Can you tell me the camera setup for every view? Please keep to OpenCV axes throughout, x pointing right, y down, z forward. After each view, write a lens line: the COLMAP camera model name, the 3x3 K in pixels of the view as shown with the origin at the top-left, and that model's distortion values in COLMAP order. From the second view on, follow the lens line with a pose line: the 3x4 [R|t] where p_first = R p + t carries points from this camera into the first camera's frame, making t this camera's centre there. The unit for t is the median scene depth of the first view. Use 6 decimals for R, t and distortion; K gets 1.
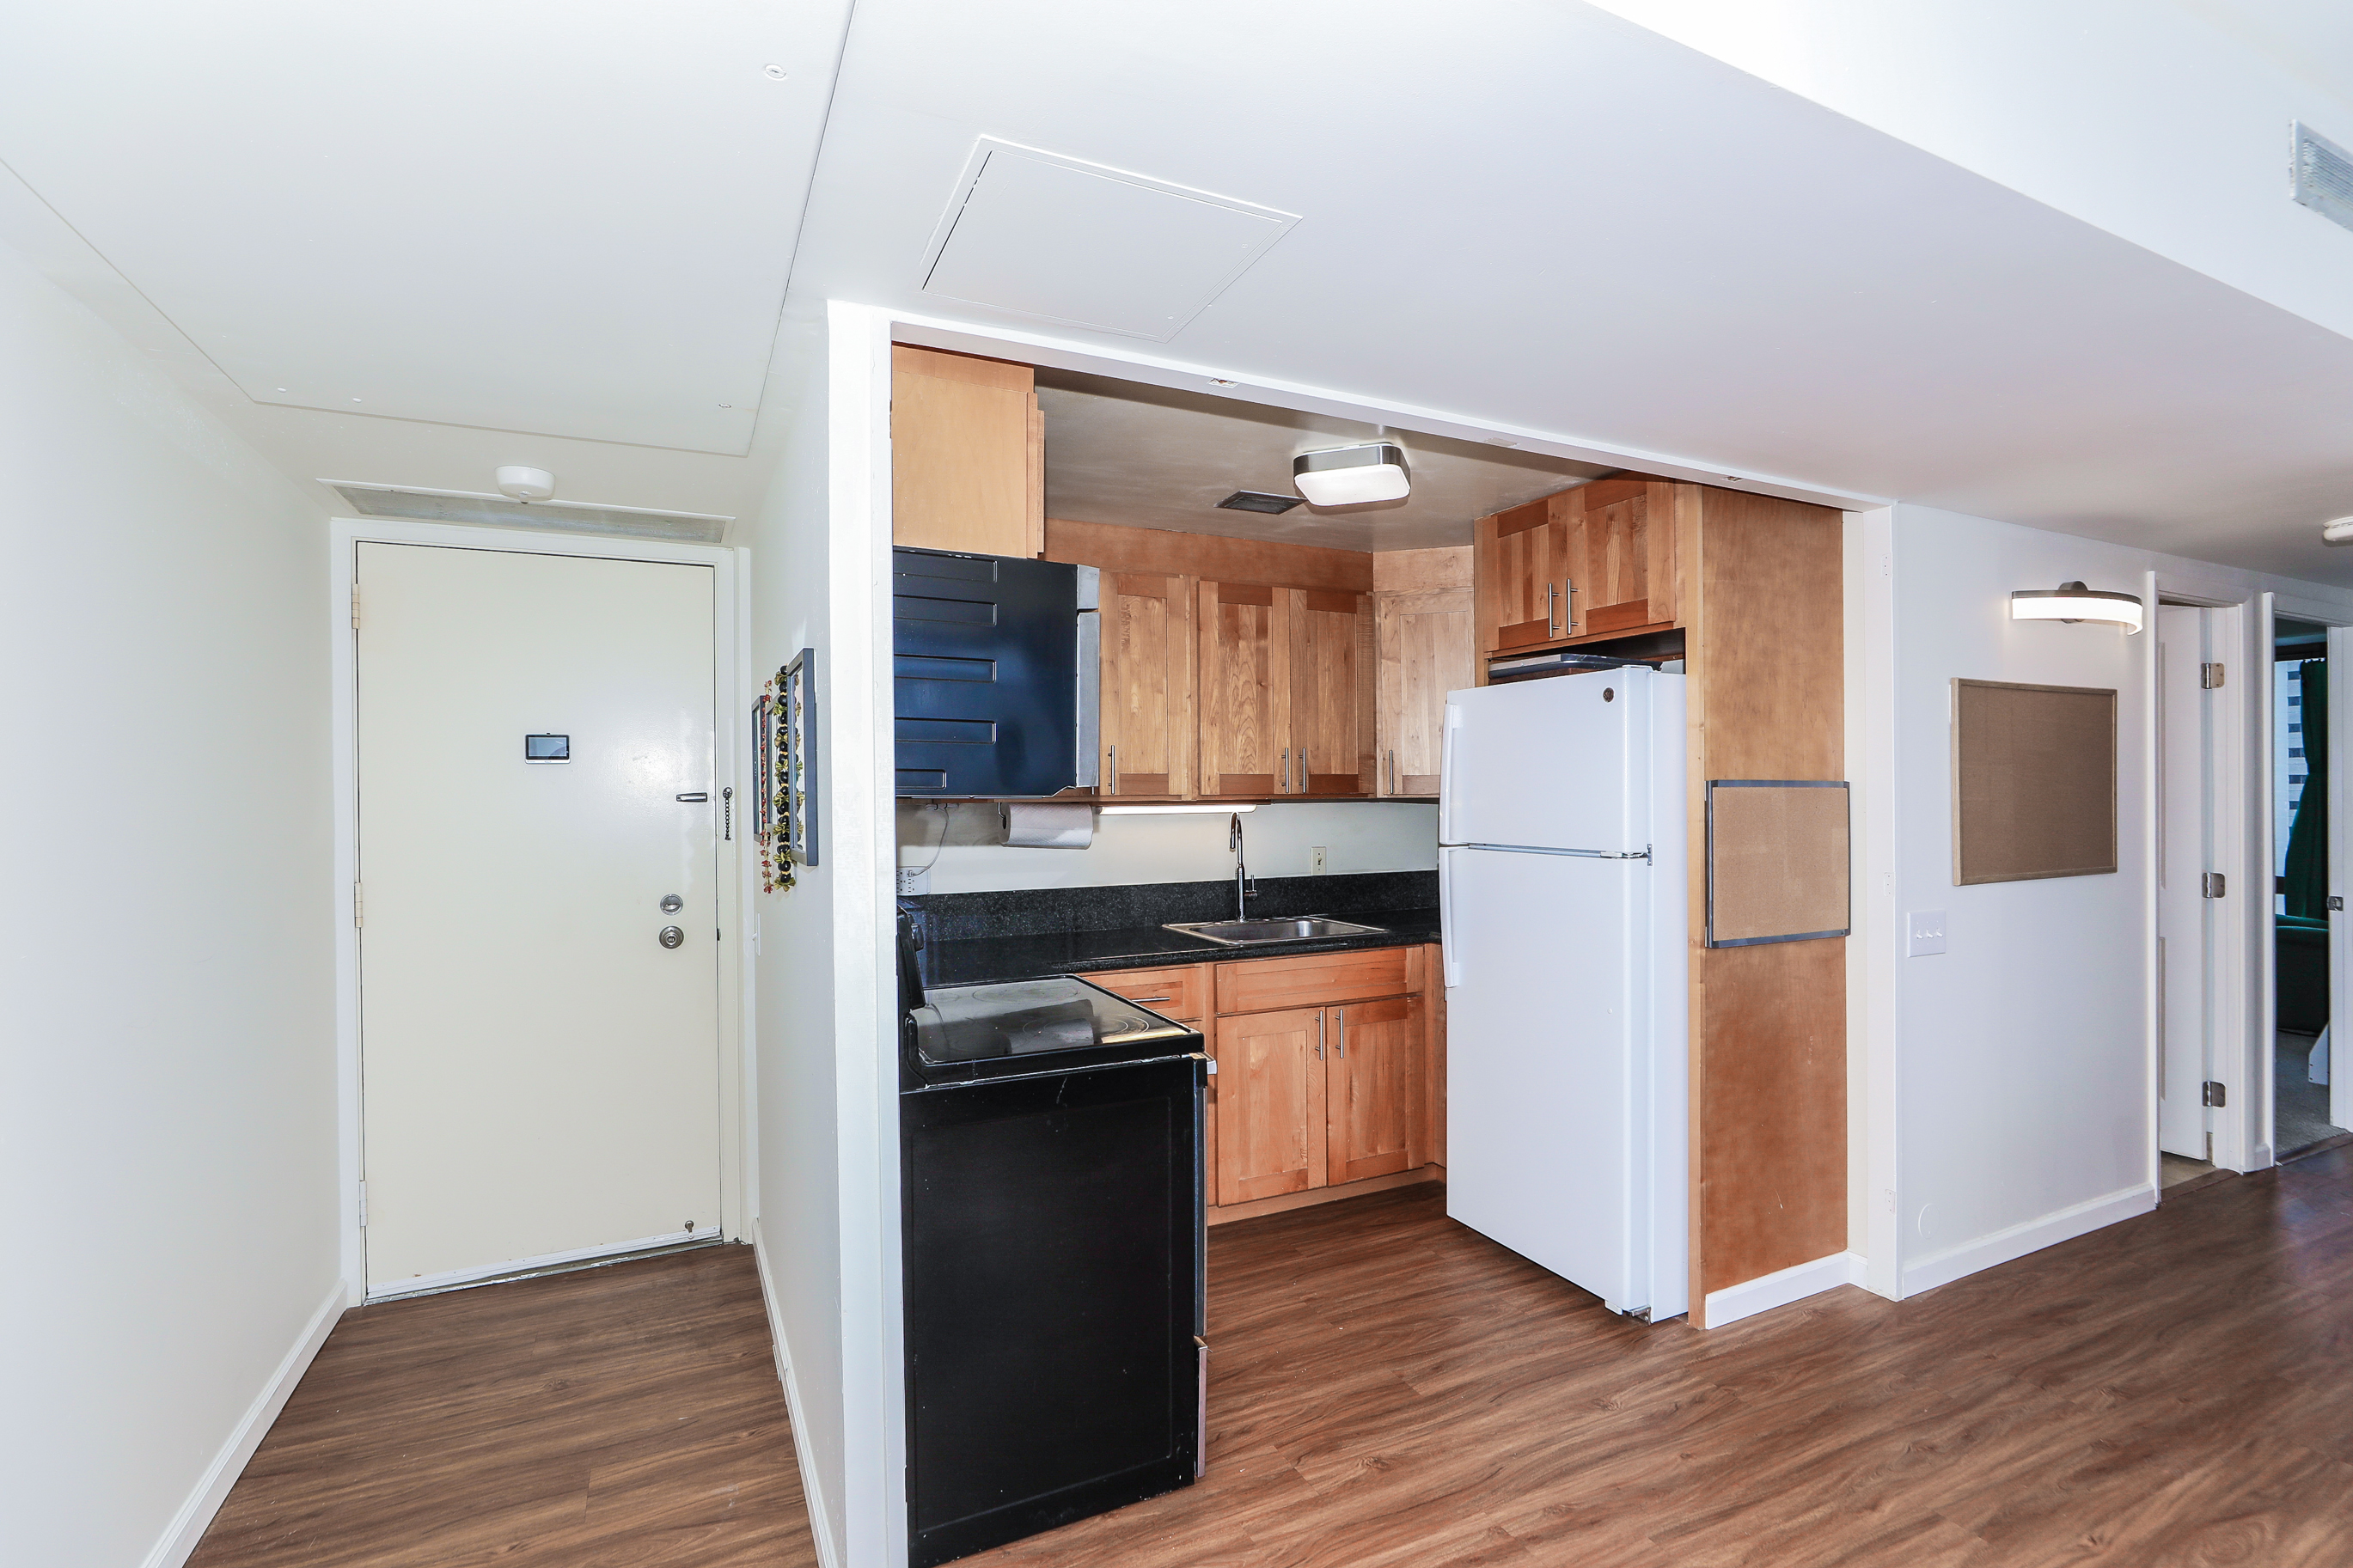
lens RADIAL K [[1069.3, 0, 1176.3], [0, 1069.3, 797.5], [0, 0, 1]] dist [-0.034664, 0.014072]
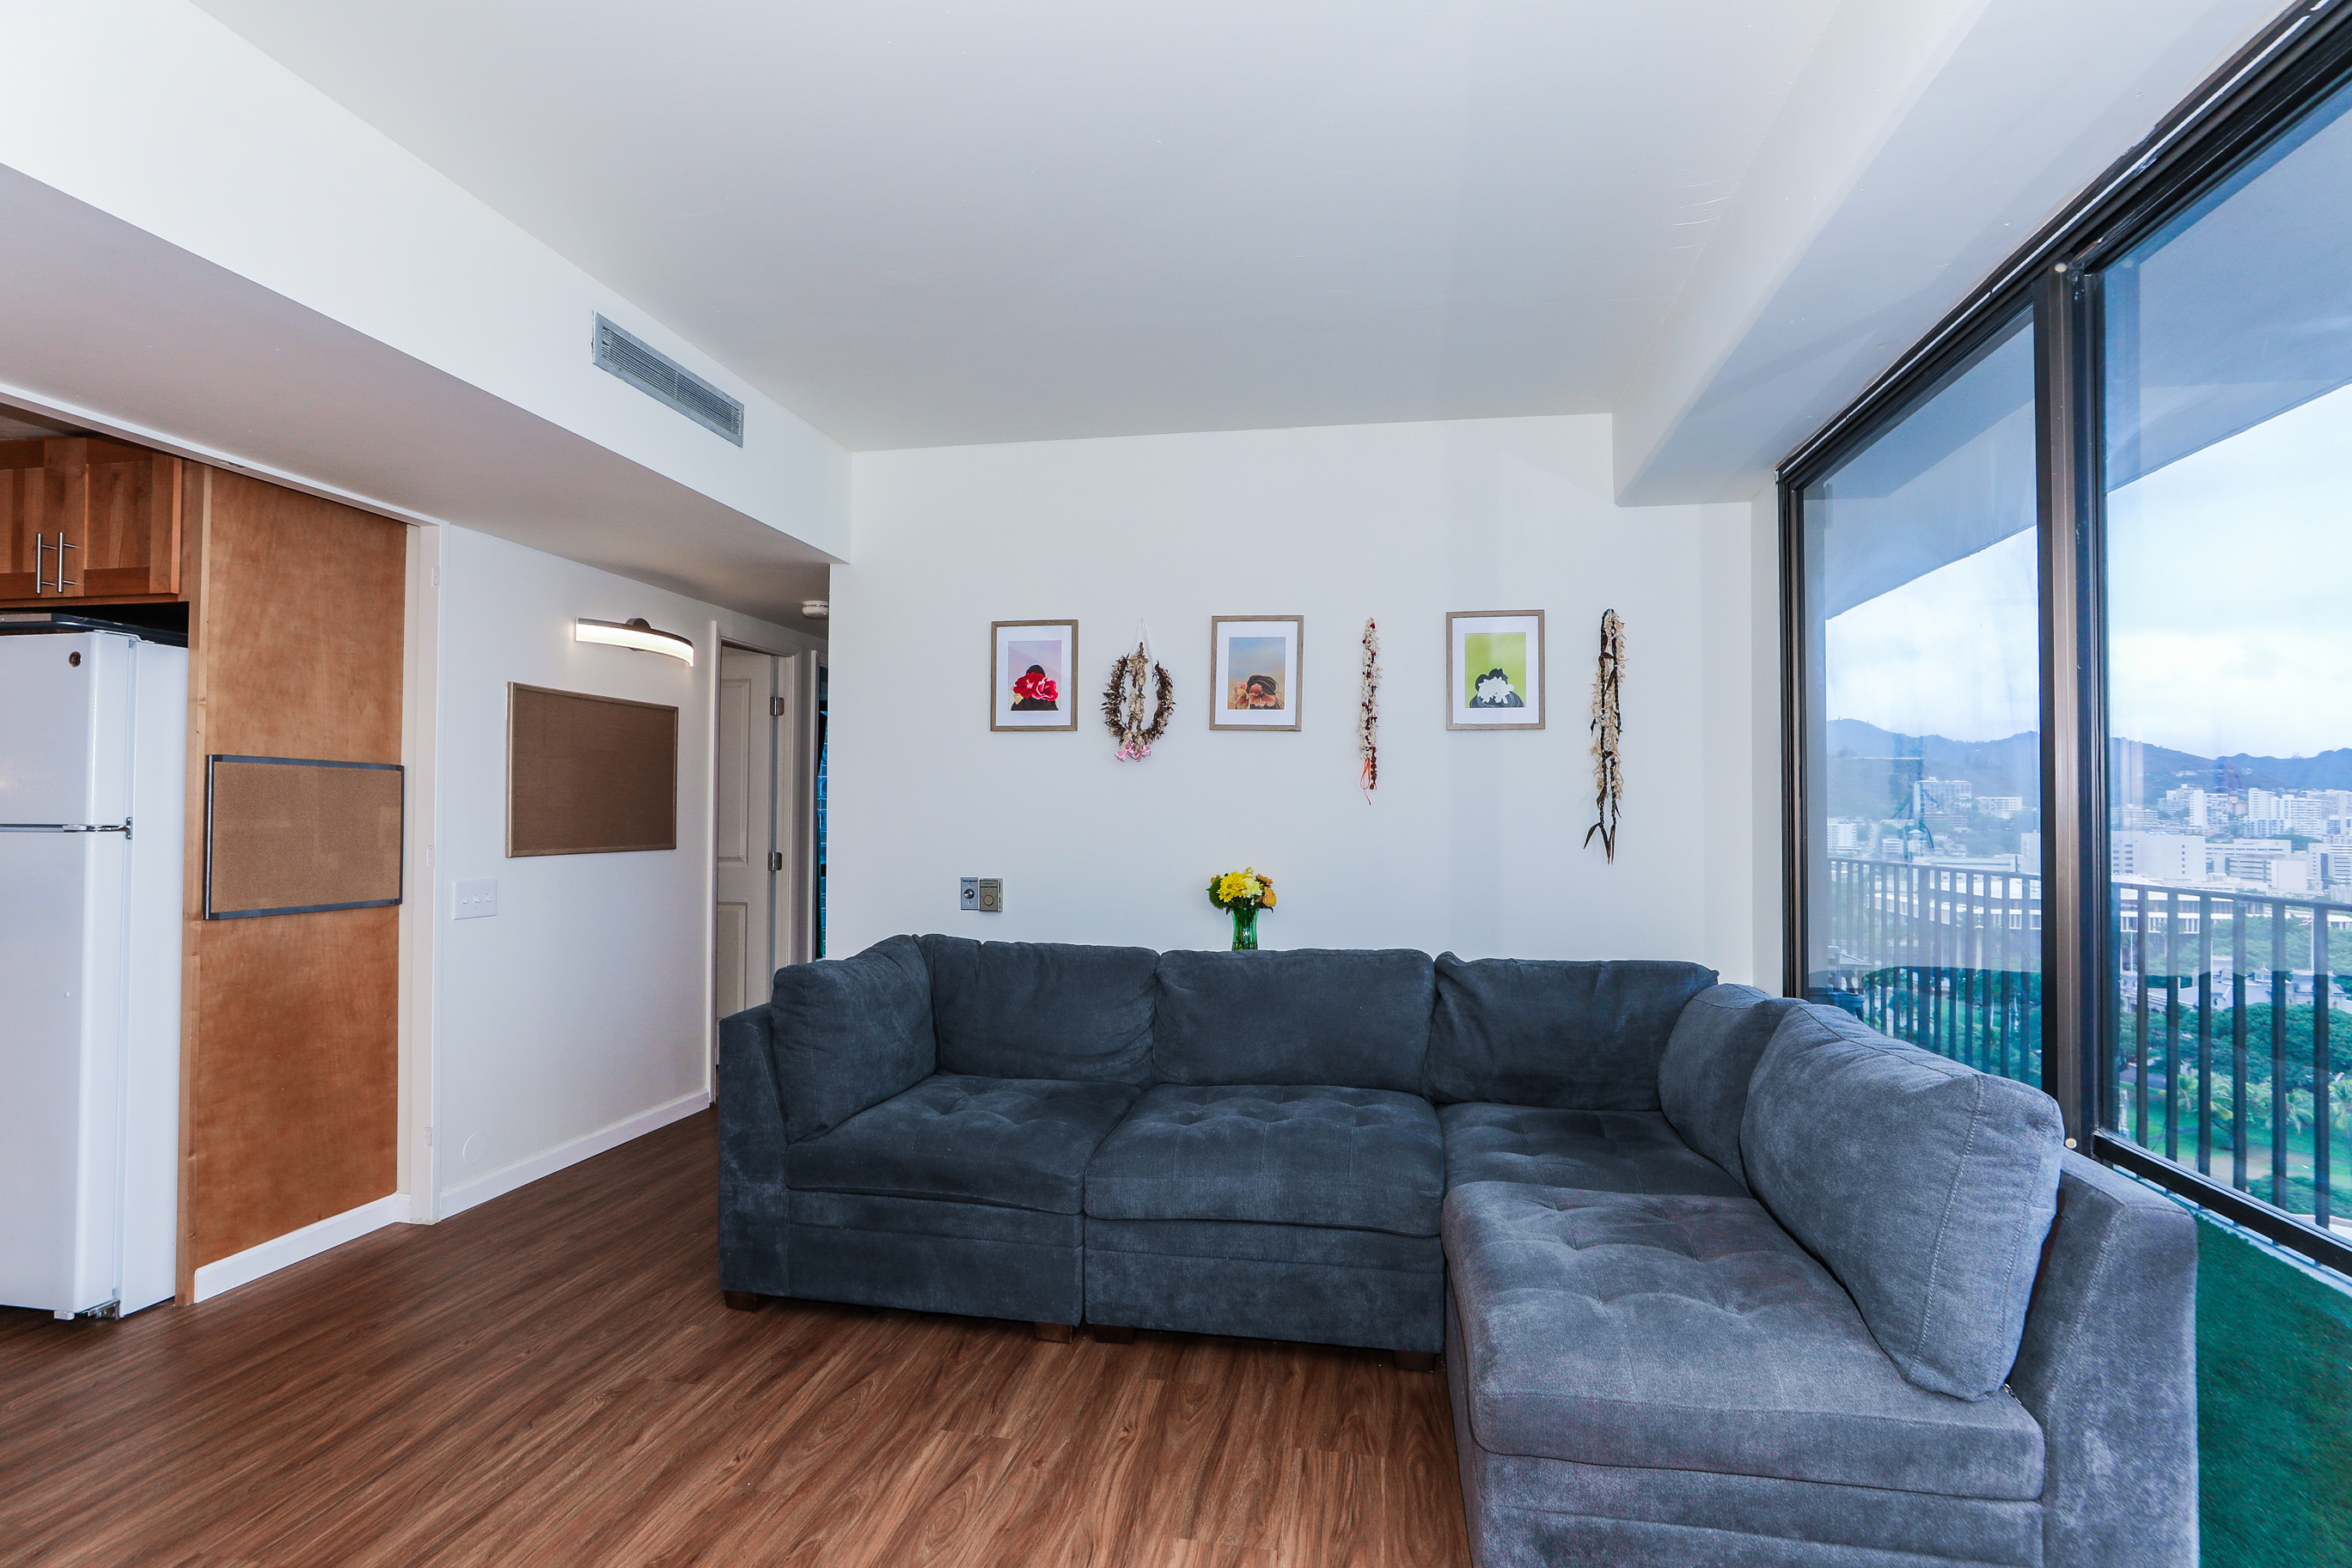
lens RADIAL K [[1106.8, 0, 1183.1], [0, 1106.8, 791.2], [0, 0, 1]] dist [-0.030979, 0.013570]
pose [[0.584594, 0.024589, 0.810953, 0.184160], [-0.002668, 0.999593, -0.028385, 0.042082], [-0.811321, 0.014430, 0.584422, -0.333228]]
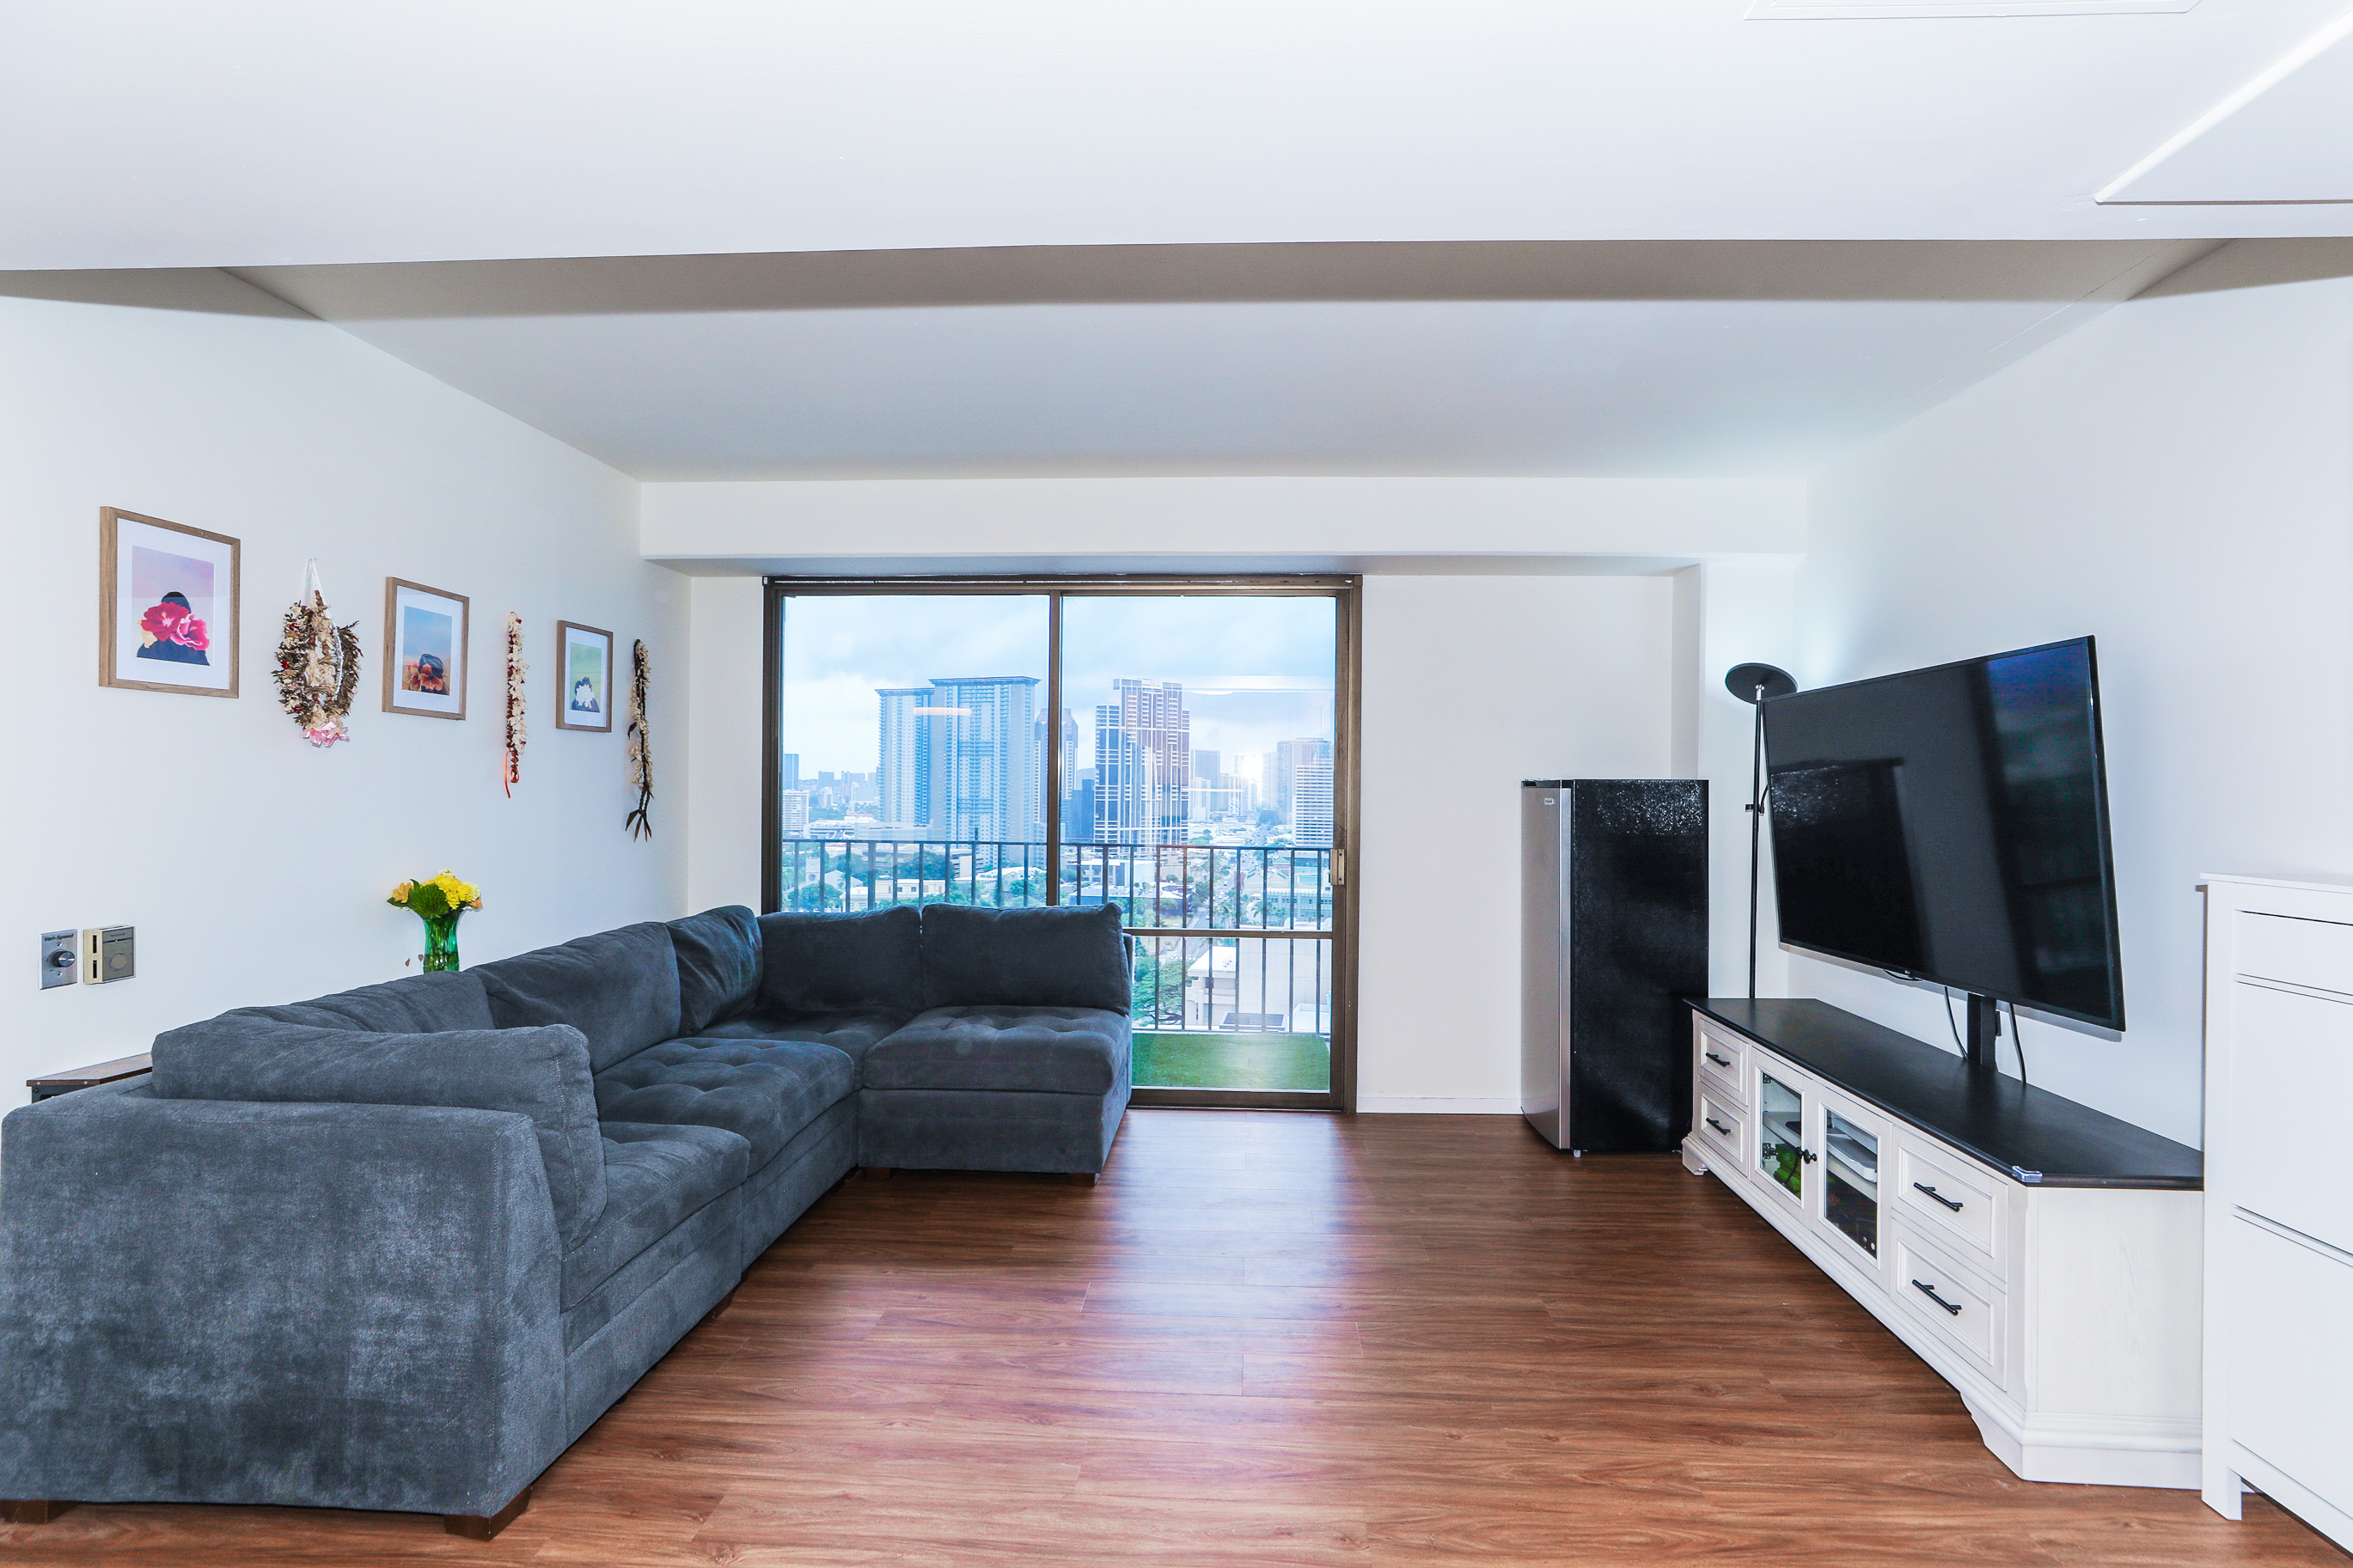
lens RADIAL K [[1084.8, 0, 1176.5], [0, 1084.8, 784.0], [0, 0, 1]] dist [-0.023650, 0.000127]
pose [[-0.872196, -0.005550, 0.489125, 0.056594], [-0.005011, 0.999985, 0.002411, 0.000372], [-0.489131, -0.000348, -0.872210, 0.890967]]
